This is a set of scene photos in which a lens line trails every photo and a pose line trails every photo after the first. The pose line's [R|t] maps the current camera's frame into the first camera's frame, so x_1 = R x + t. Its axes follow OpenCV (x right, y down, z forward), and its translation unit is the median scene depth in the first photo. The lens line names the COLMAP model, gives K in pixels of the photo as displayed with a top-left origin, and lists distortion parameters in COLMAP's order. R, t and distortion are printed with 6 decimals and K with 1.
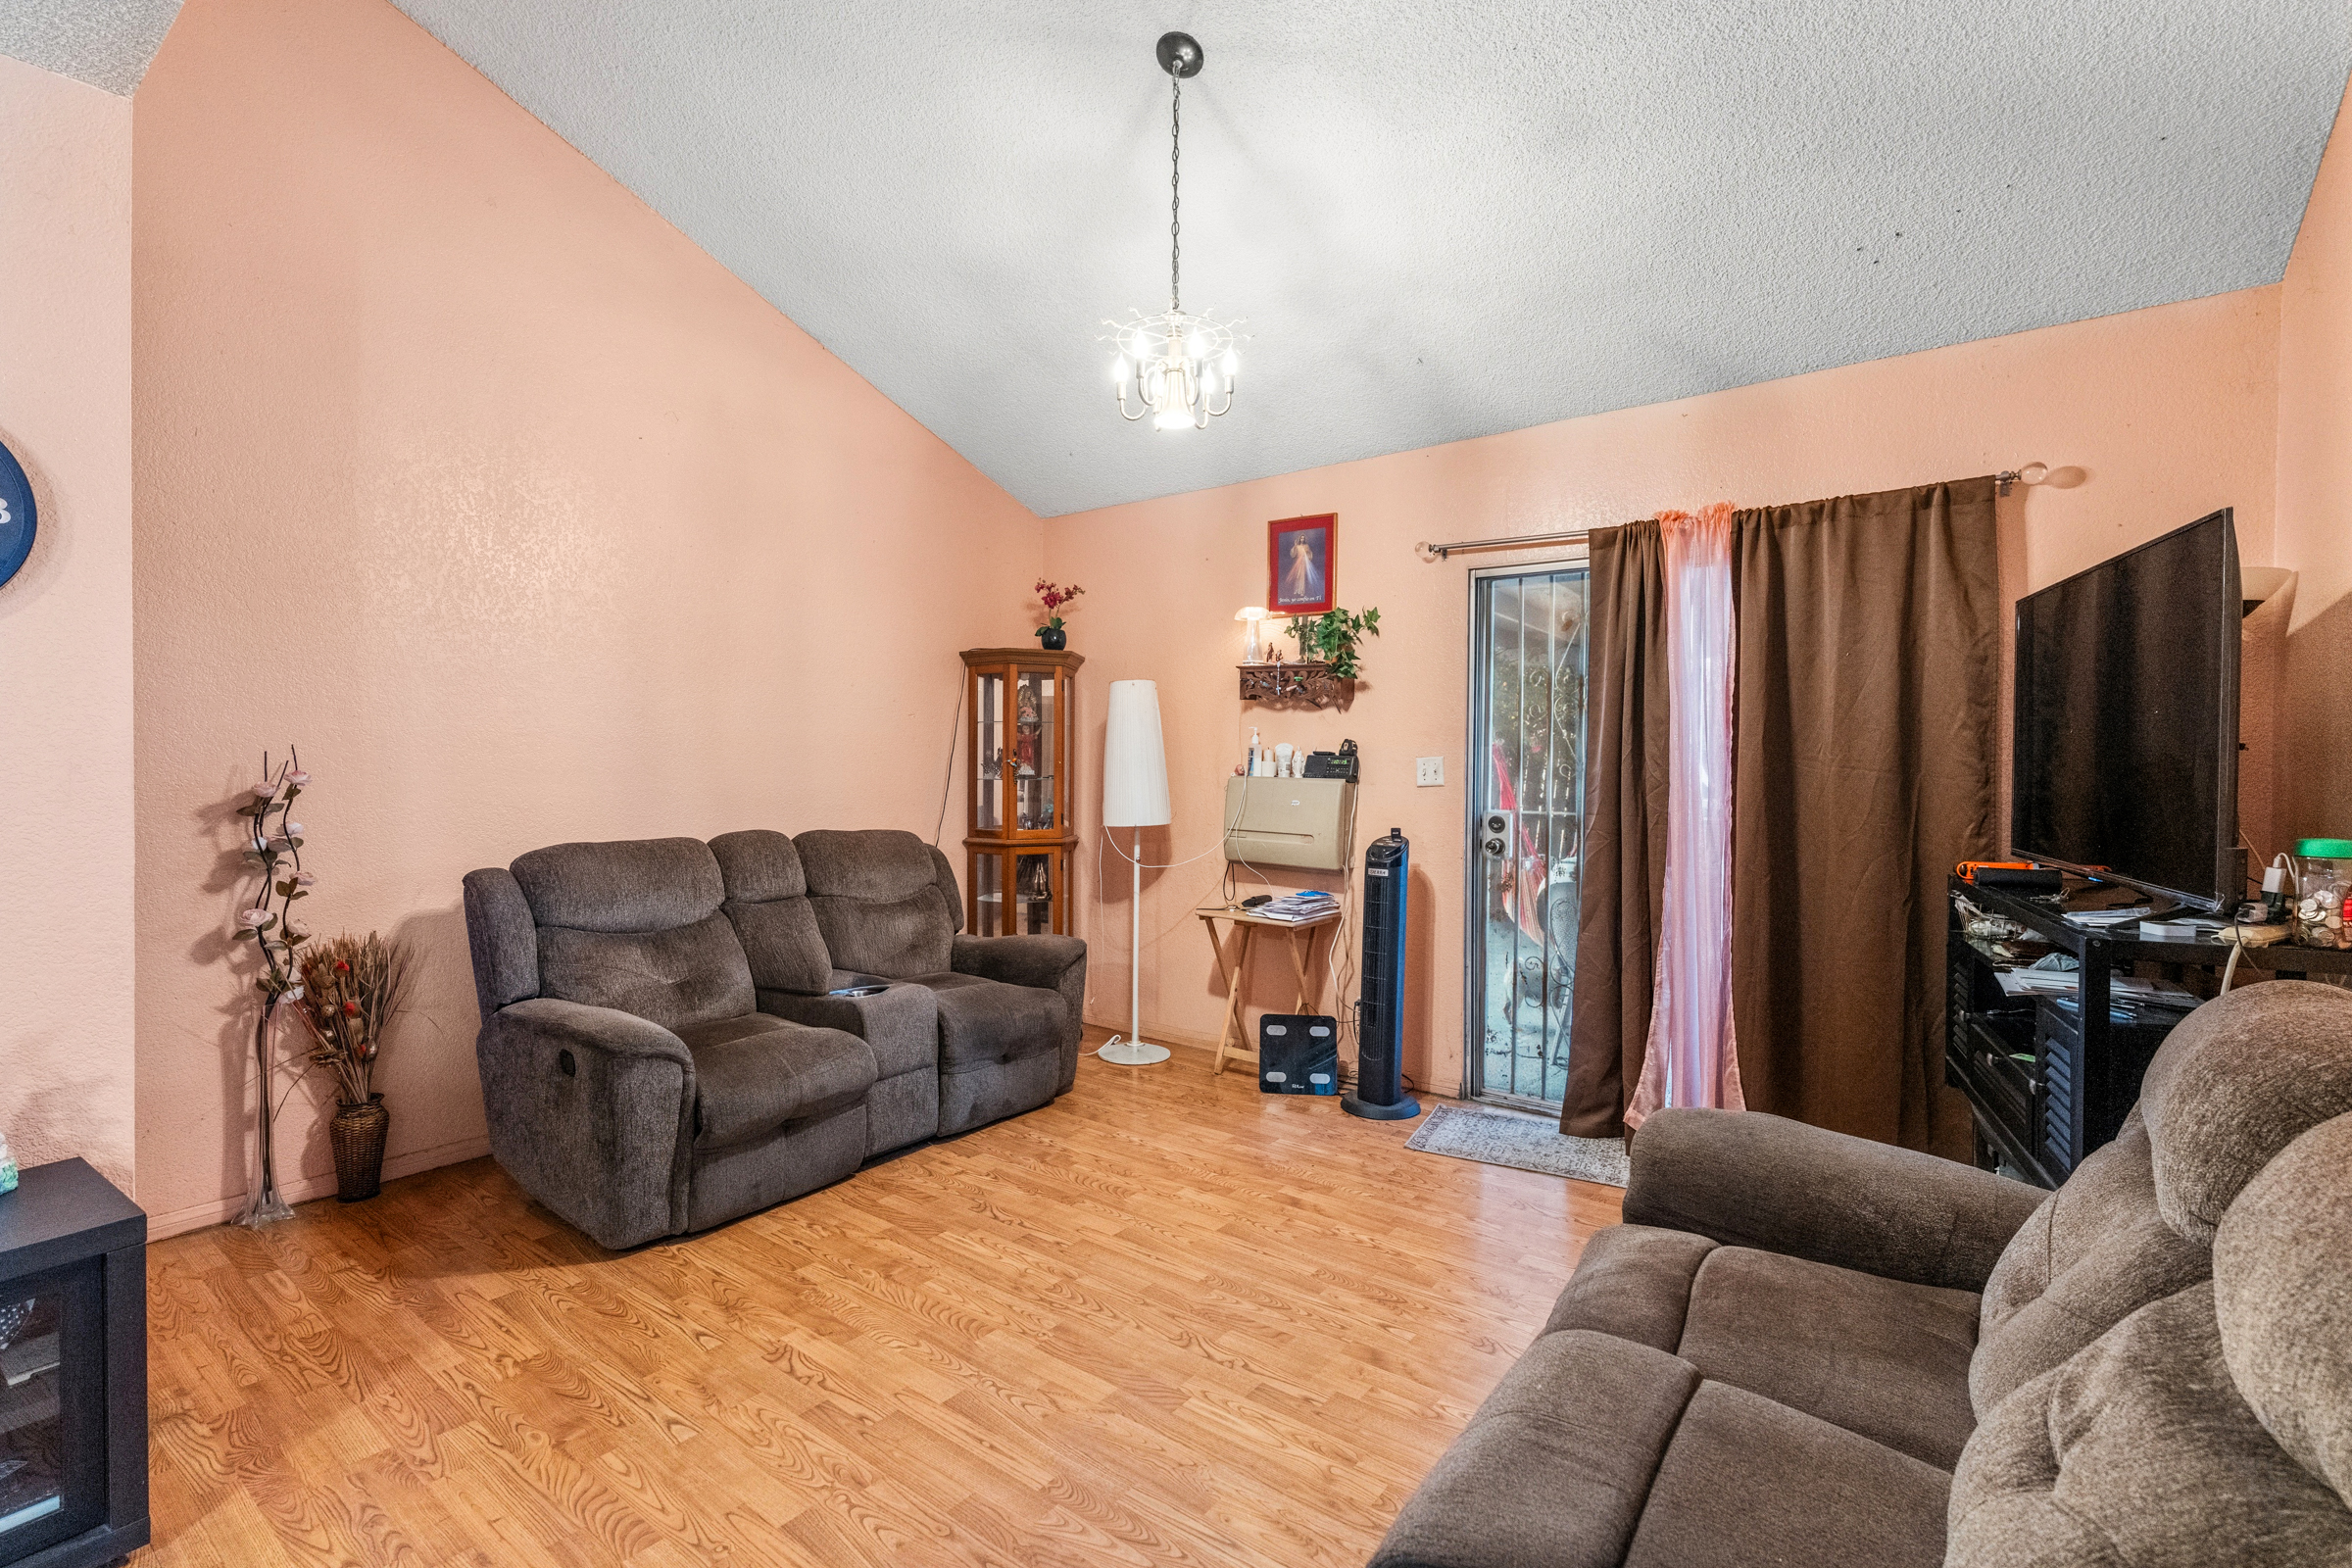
lens RADIAL K [[1074.6, 0, 1169.8], [0, 1074.6, 779.0], [0, 0, 1]] dist [-0.001110, -0.000009]
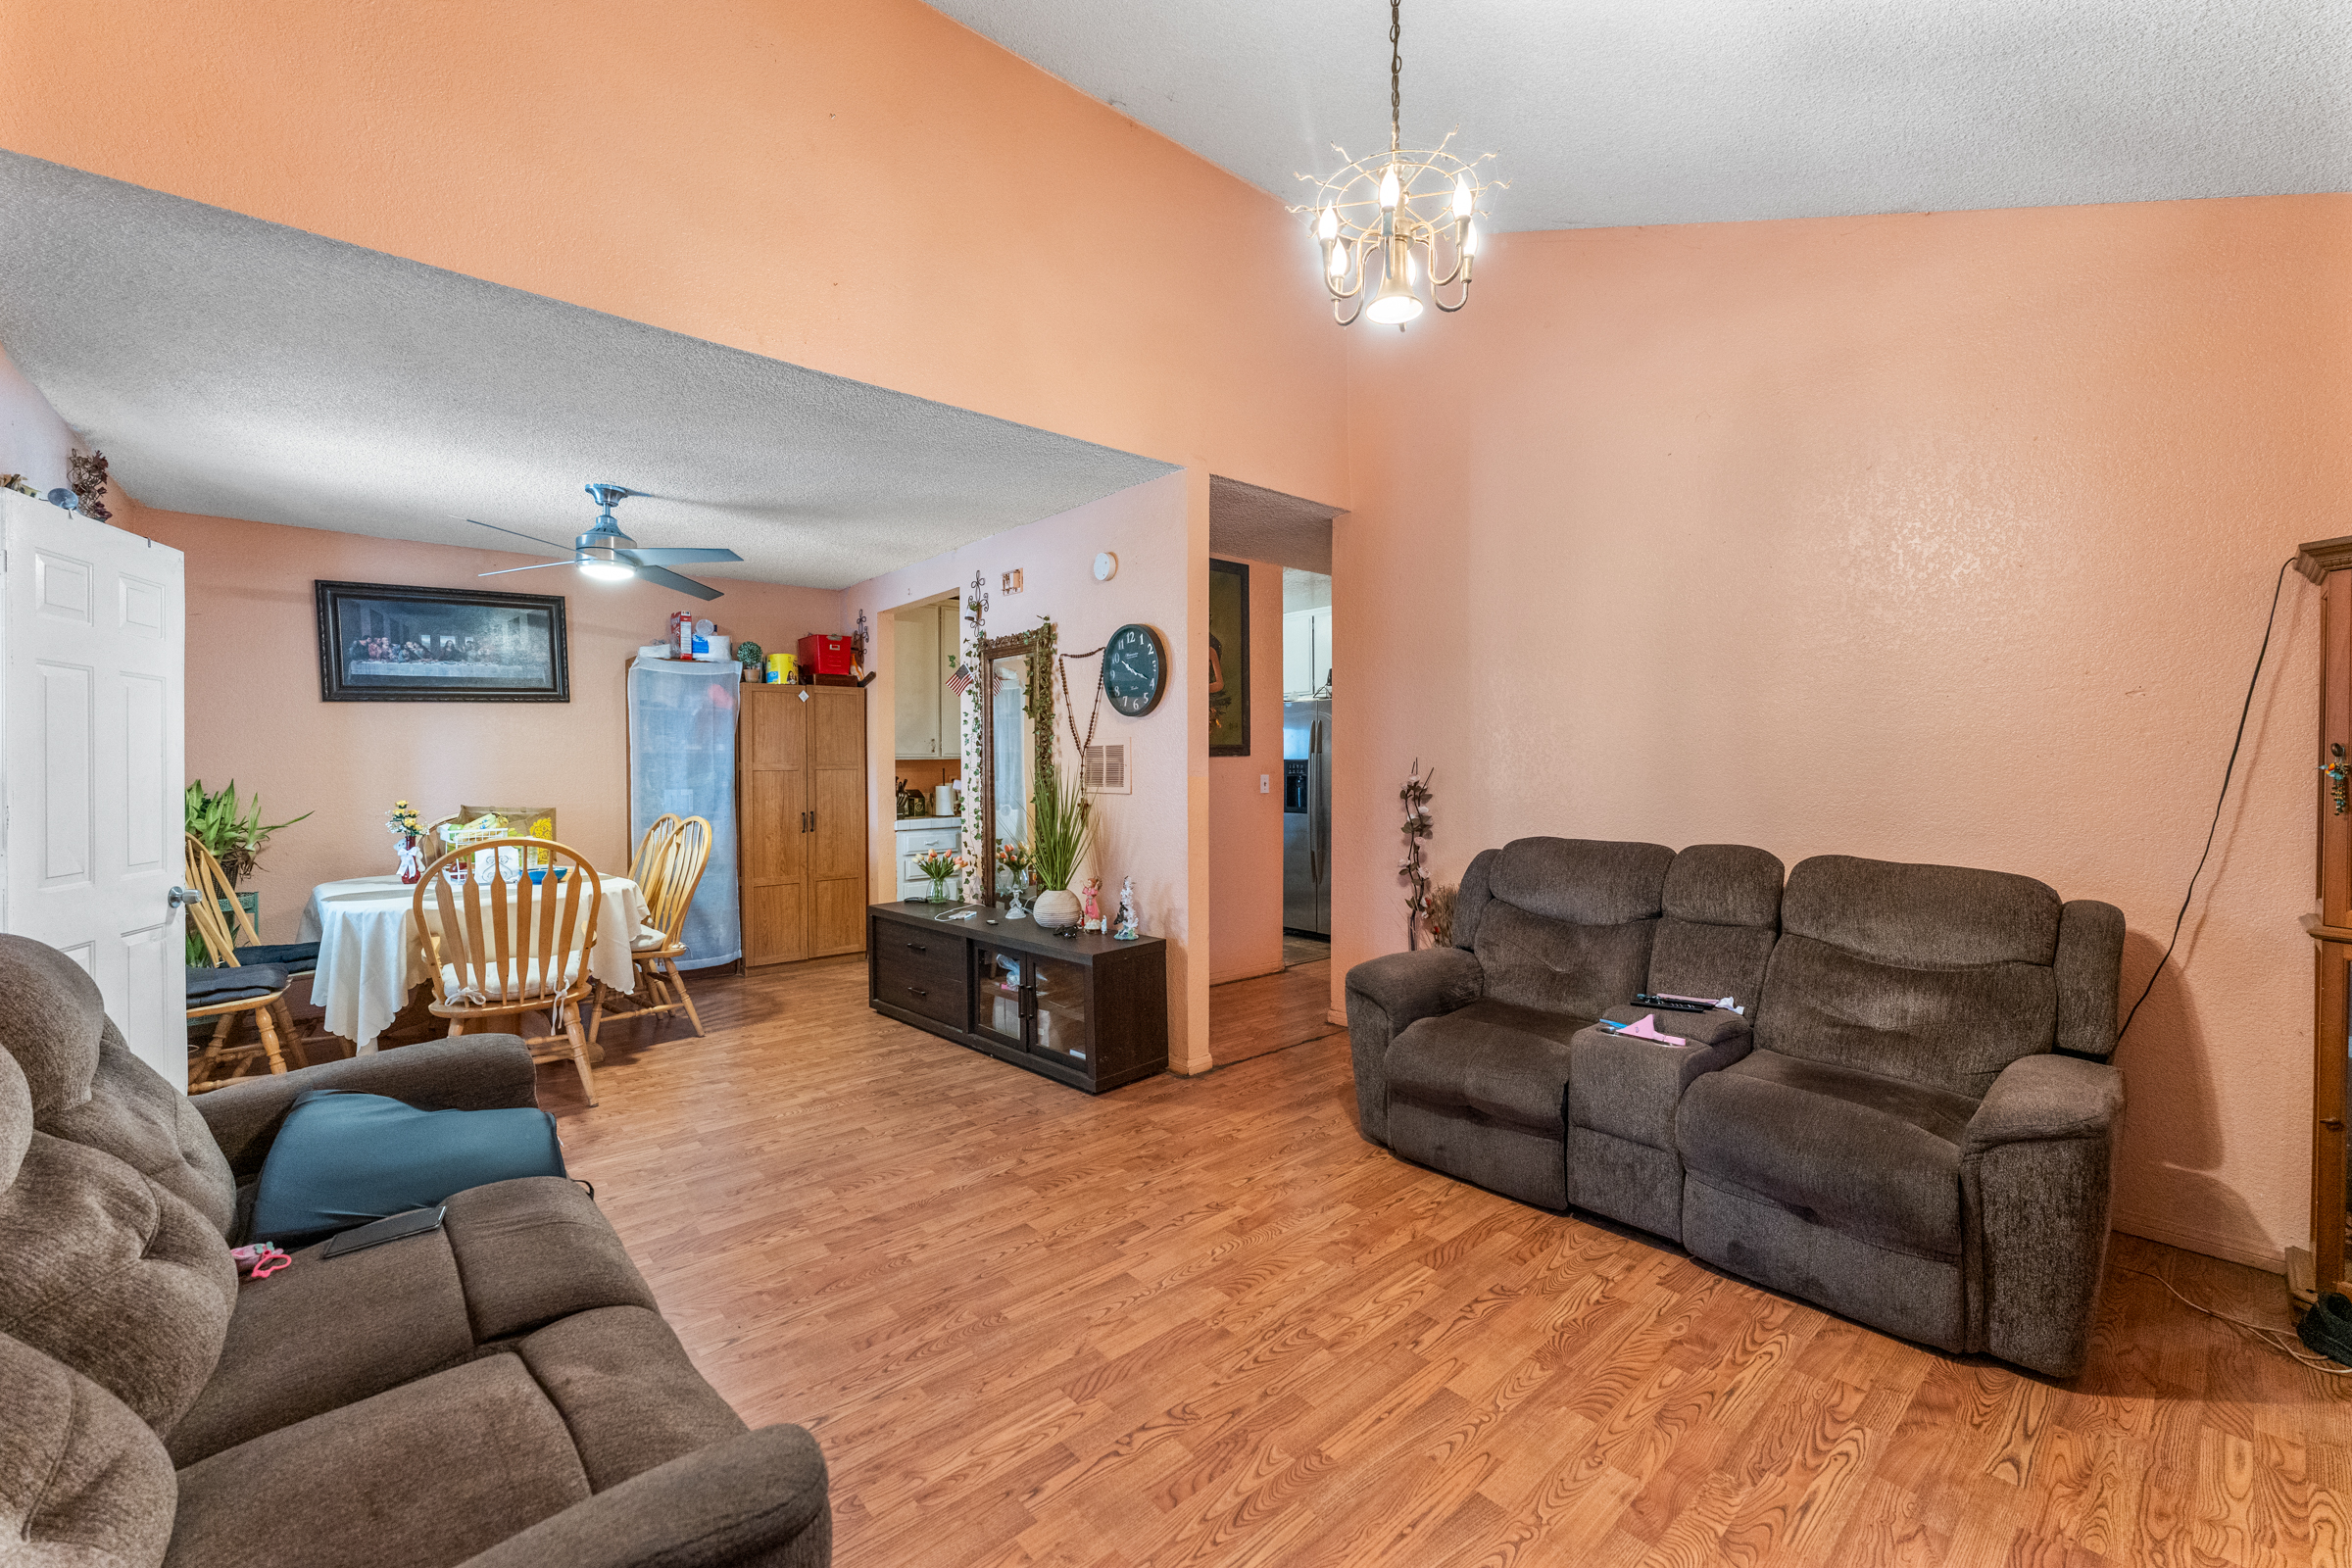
lens RADIAL K [[945.2, 0, 1170.9], [0, 945.2, 775.3], [0, 0, 1]] dist [-0.000164, -0.000299]
pose [[-0.200215, 0.009999, -0.979701, 0.688263], [-0.016231, 0.999777, 0.013521, -0.018767], [0.979618, 0.018609, -0.200008, 1.002113]]
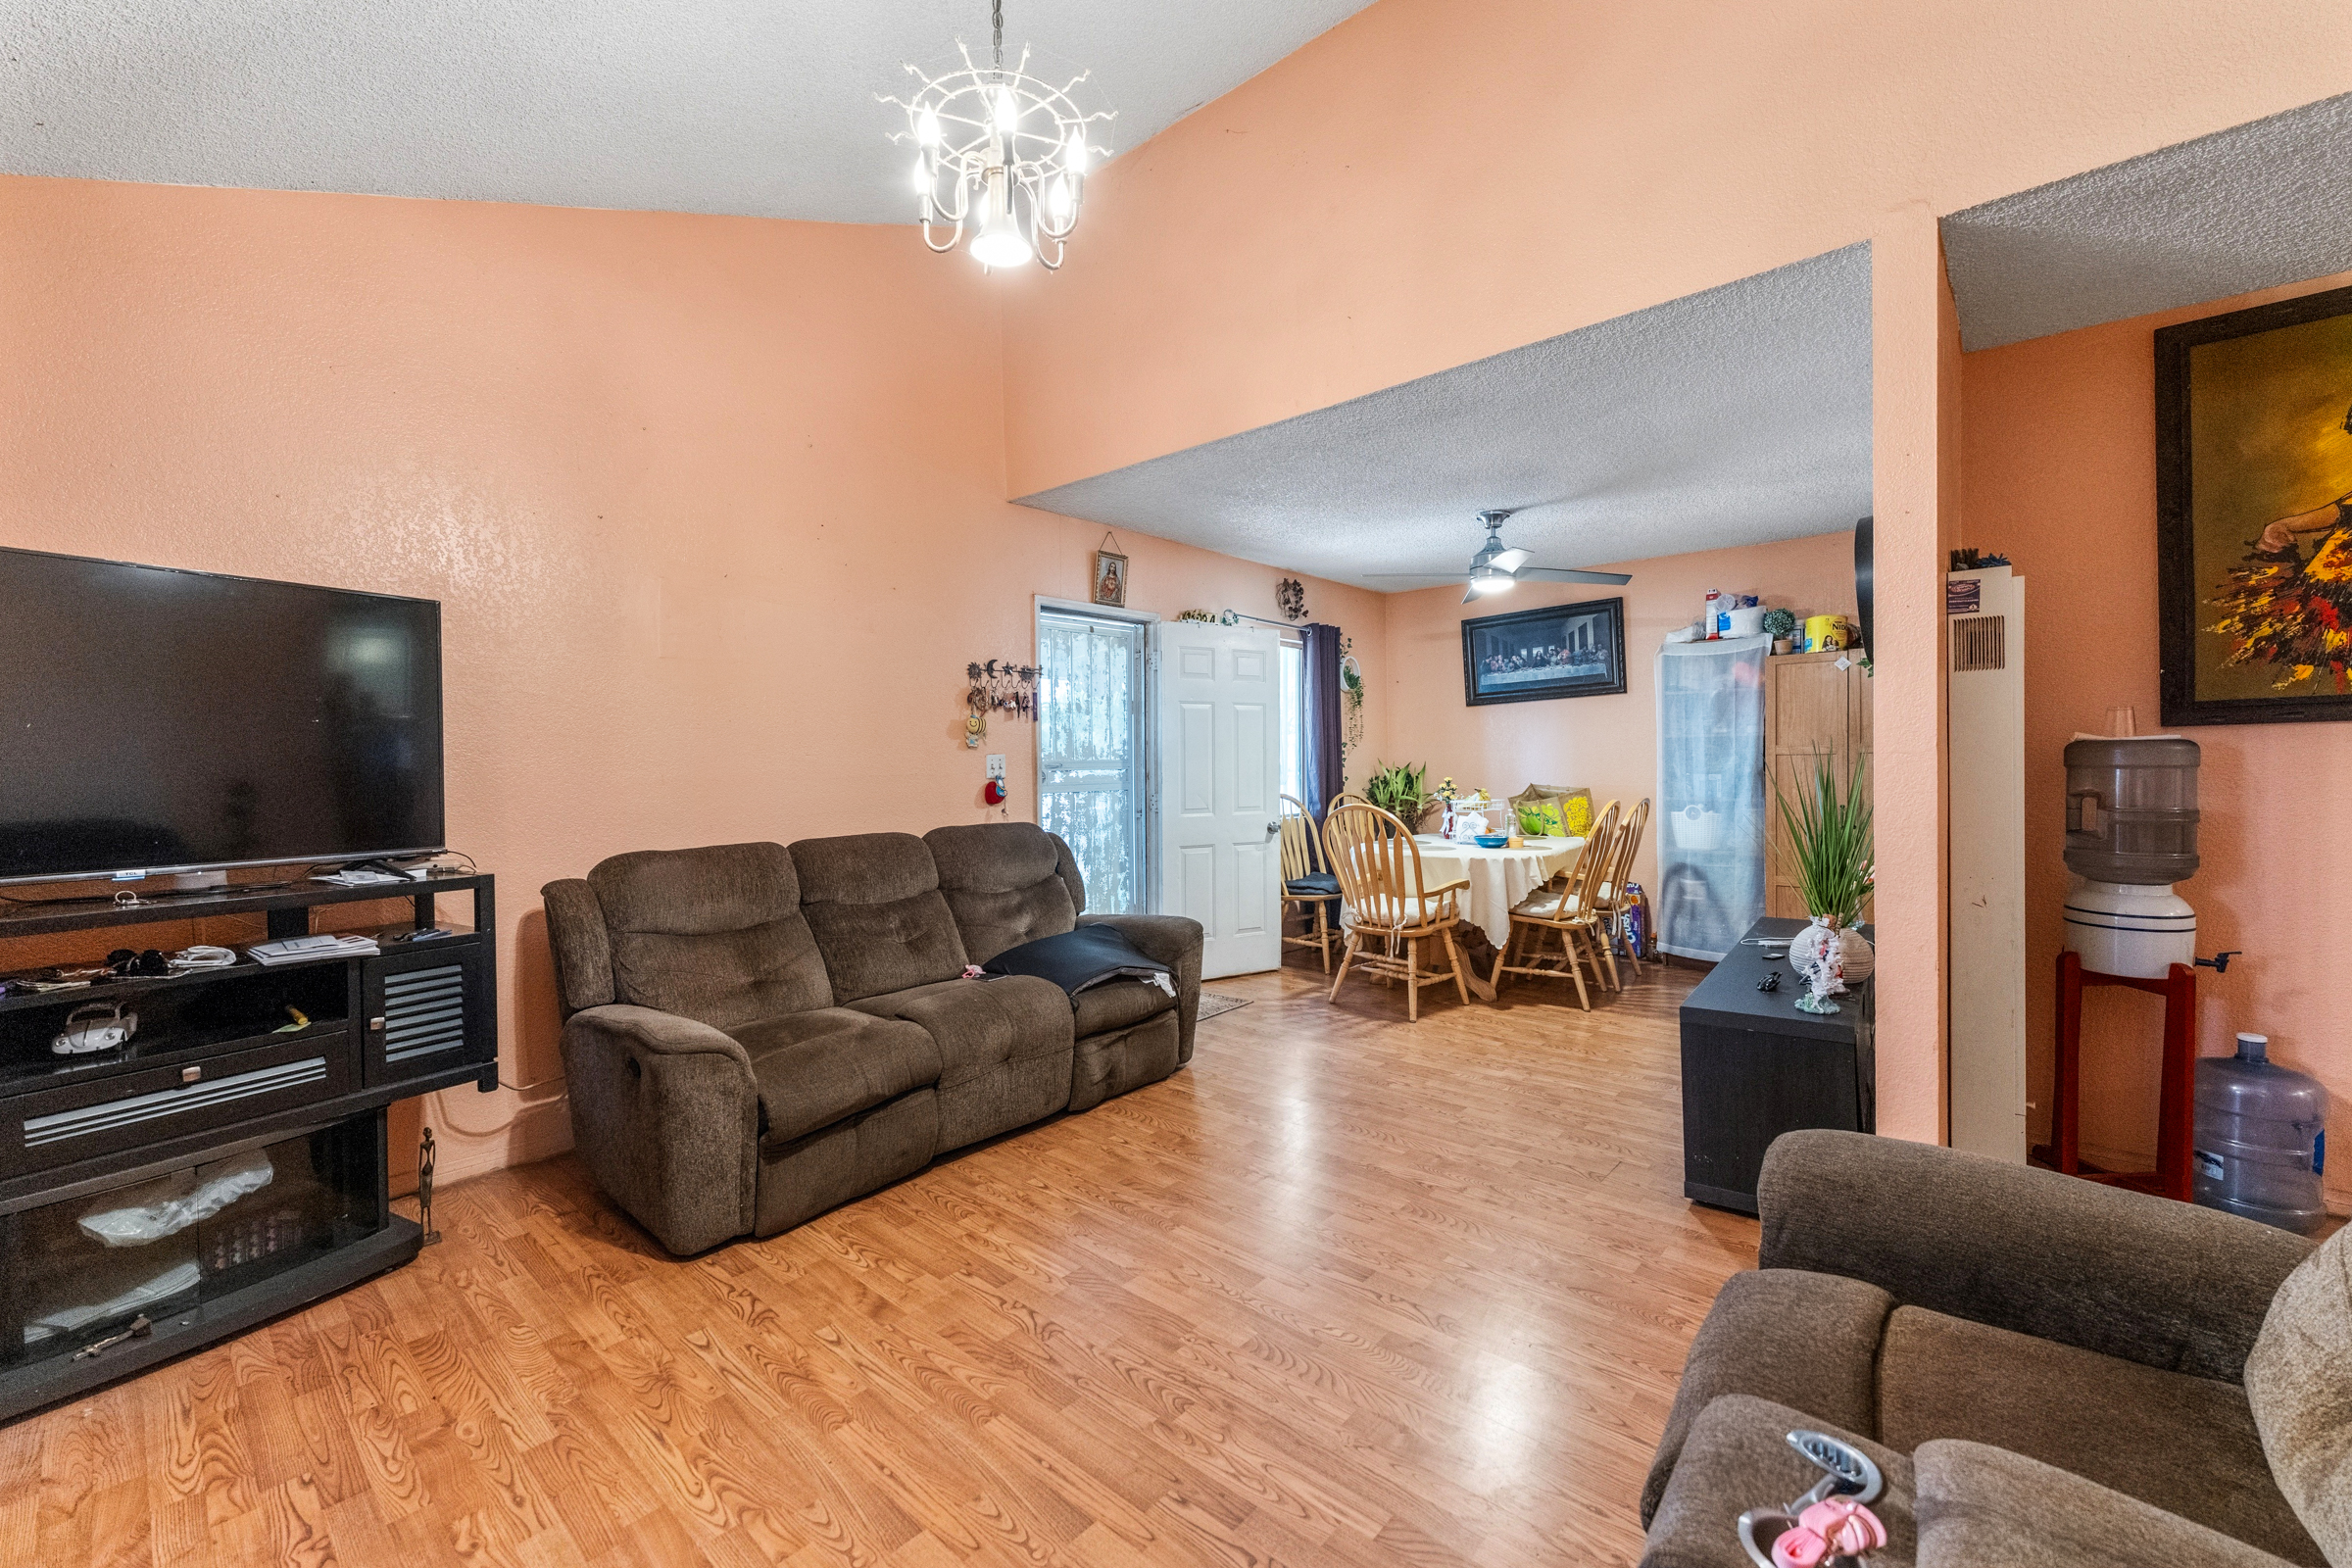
lens RADIAL K [[945.2, 0, 1177.0], [0, 945.2, 772.5], [0, 0, 1]] dist [-0.000164, -0.000299]
pose [[-0.997619, 0.007279, 0.068585, -0.149537], [0.009520, 0.999430, 0.032402, -0.021561], [-0.068311, 0.032978, -0.997119, 1.629992]]
